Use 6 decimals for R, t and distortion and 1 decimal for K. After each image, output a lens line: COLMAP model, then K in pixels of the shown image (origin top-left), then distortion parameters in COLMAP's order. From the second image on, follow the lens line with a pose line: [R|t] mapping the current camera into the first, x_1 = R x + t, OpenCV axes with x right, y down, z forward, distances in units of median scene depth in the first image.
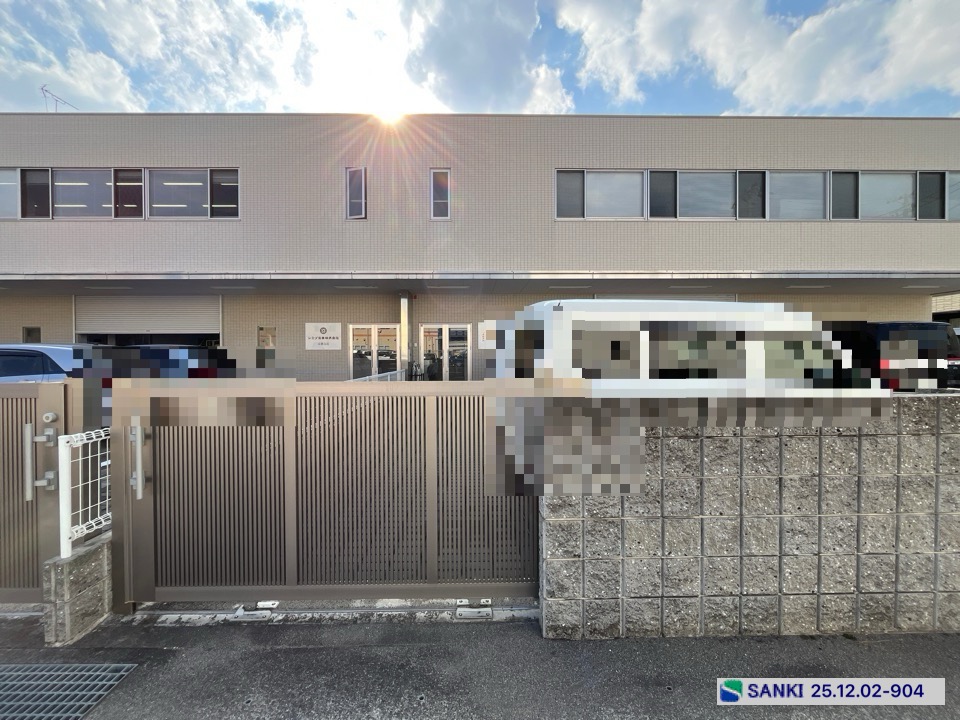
lens RADIAL K [[389.3, 0, 477.4], [0, 389.3, 360.8], [0, 0, 1]] dist [-0.003386, 0.000239]
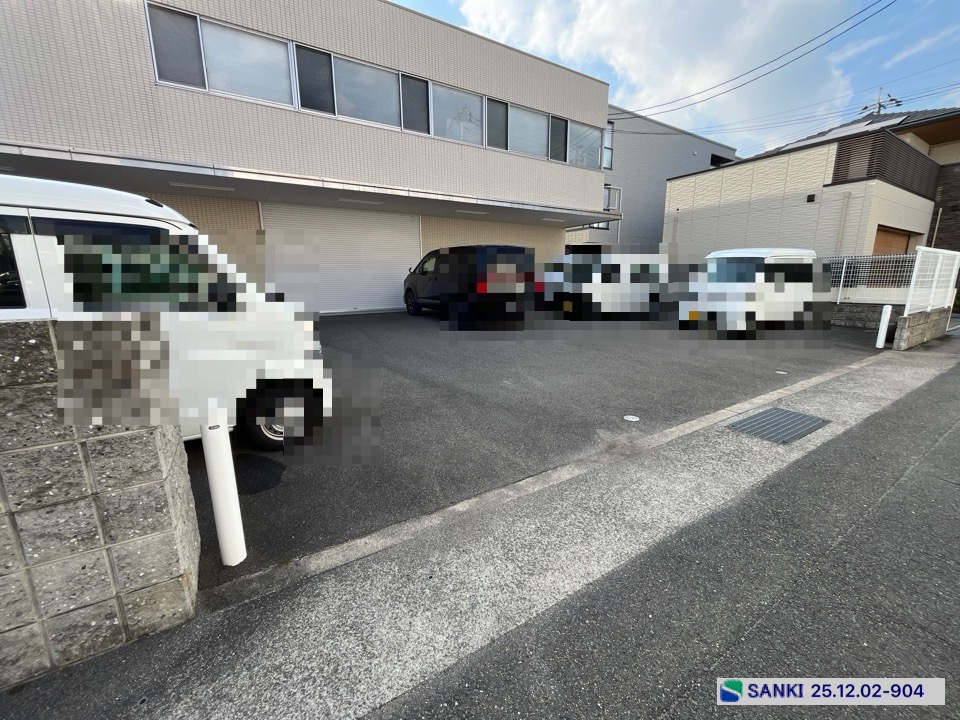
lens RADIAL K [[382.7, 0, 479.0], [0, 382.7, 359.9], [0, 0, 1]] dist [-0.007334, -0.000079]
pose [[0.858242, -0.108994, 0.501539, 0.308823], [0.010969, 0.980863, 0.194390, 0.007773], [-0.513128, -0.161332, 0.843013, 0.028491]]
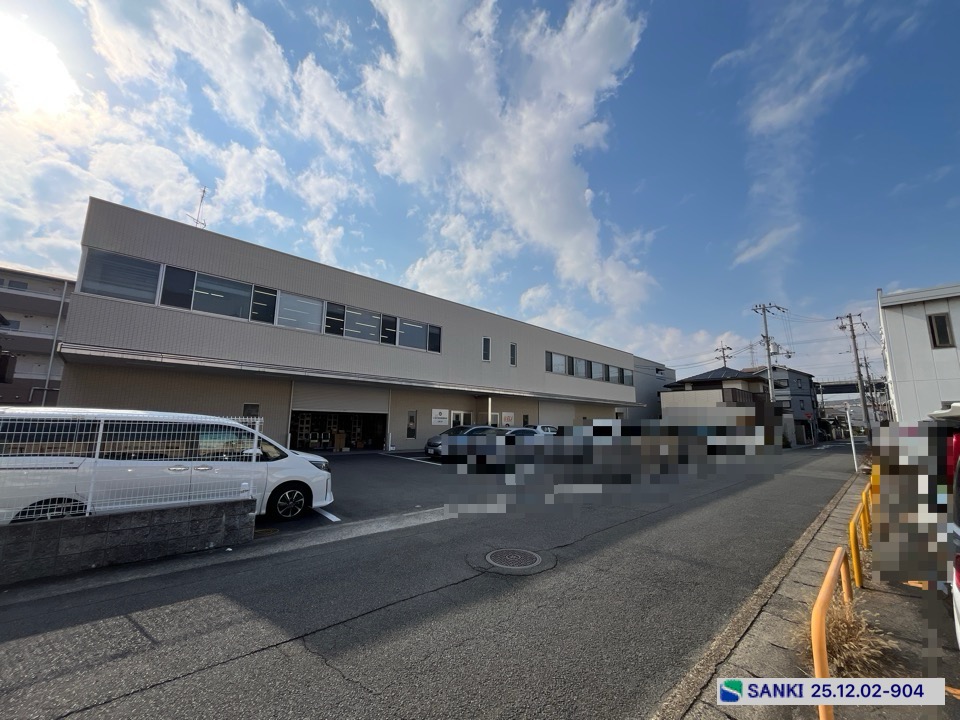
lens RADIAL K [[389.3, 0, 477.4], [0, 389.3, 360.8], [0, 0, 1]] dist [-0.003386, 0.000239]
pose [[0.735339, 0.123249, 0.666398, -1.718857], [-0.010770, 0.985325, -0.170349, -0.020295], [-0.677613, 0.118087, 0.725876, -0.452781]]
